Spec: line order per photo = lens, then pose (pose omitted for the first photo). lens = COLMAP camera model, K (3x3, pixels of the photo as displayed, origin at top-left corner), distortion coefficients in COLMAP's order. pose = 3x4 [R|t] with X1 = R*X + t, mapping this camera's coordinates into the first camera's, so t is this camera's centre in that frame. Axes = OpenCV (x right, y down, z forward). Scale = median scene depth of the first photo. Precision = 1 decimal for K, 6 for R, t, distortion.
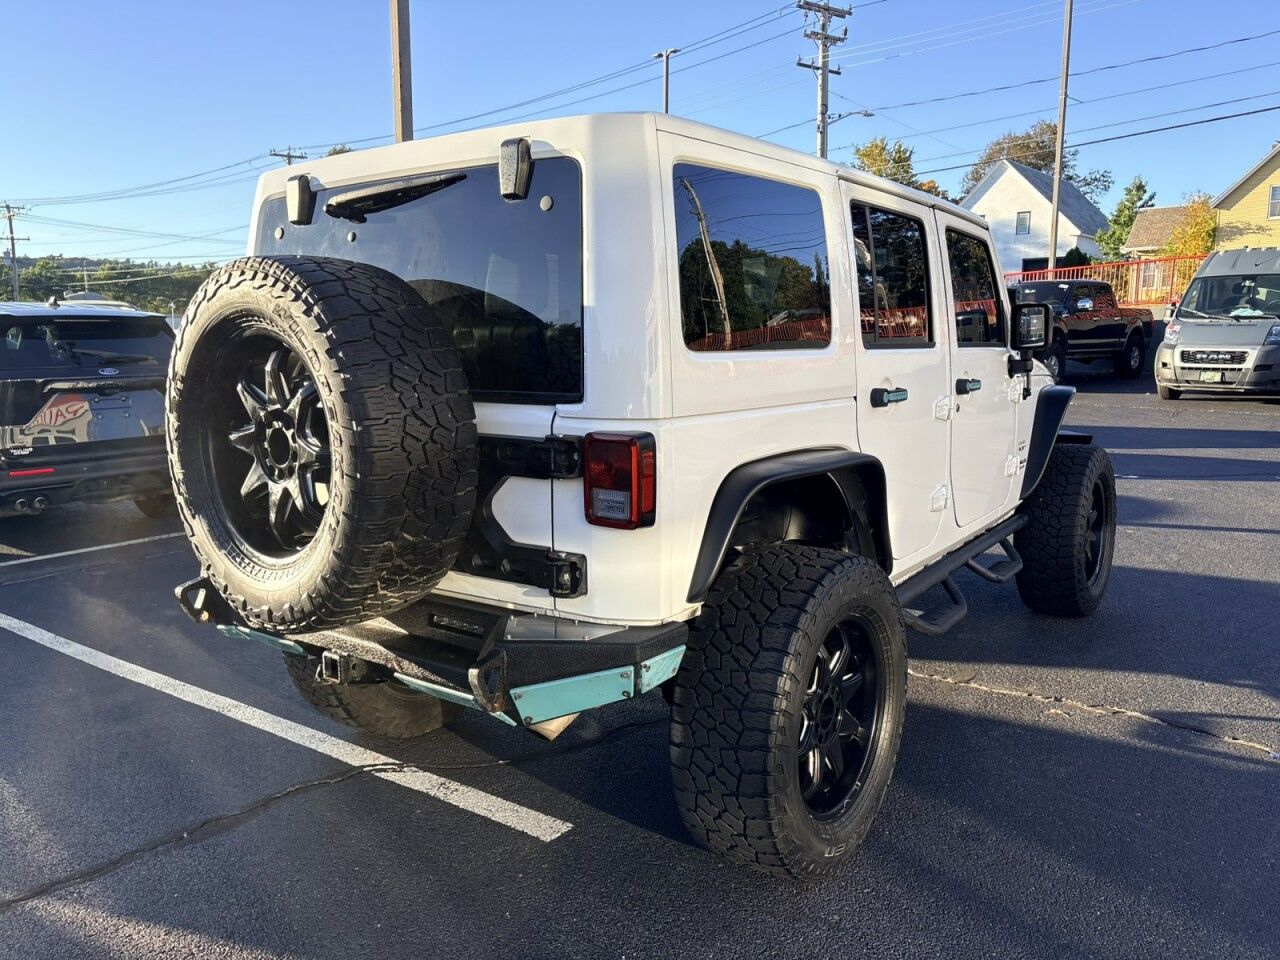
lens RADIAL K [[966.0, 0, 640.0], [0, 966.0, 480.0], [0, 0, 1]] dist [0.084097, -0.113574]
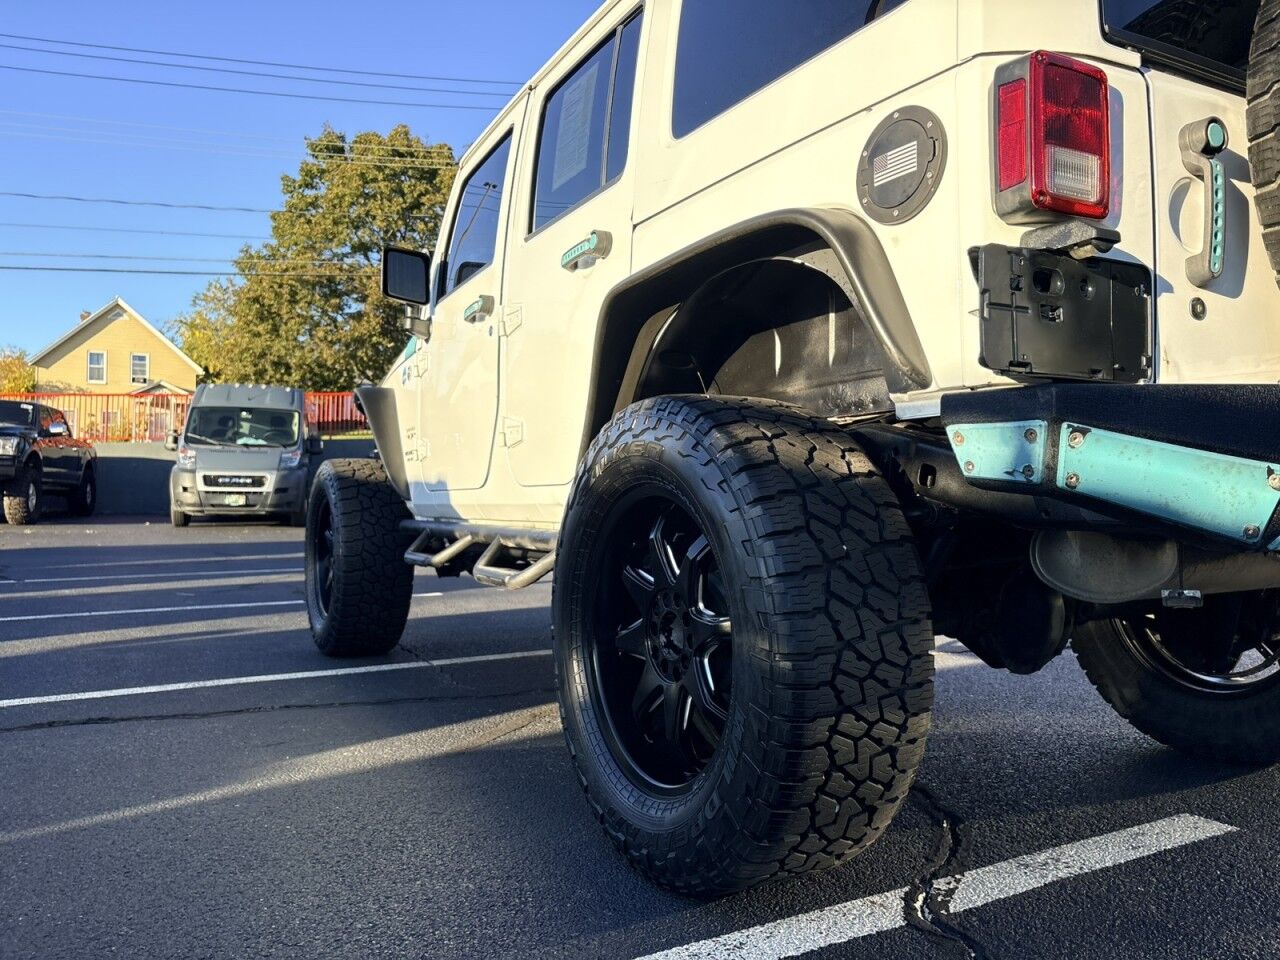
lens RADIAL K [[980.0, 0, 650.2], [0, 980.0, 472.3], [0, 0, 1]] dist [0.011561, 0.001268]
pose [[0.413240, 0.039225, 0.909777, -0.172495], [0.127918, 0.986665, -0.100644, 0.024783], [-0.901593, 0.157967, 0.402712, 0.196610]]
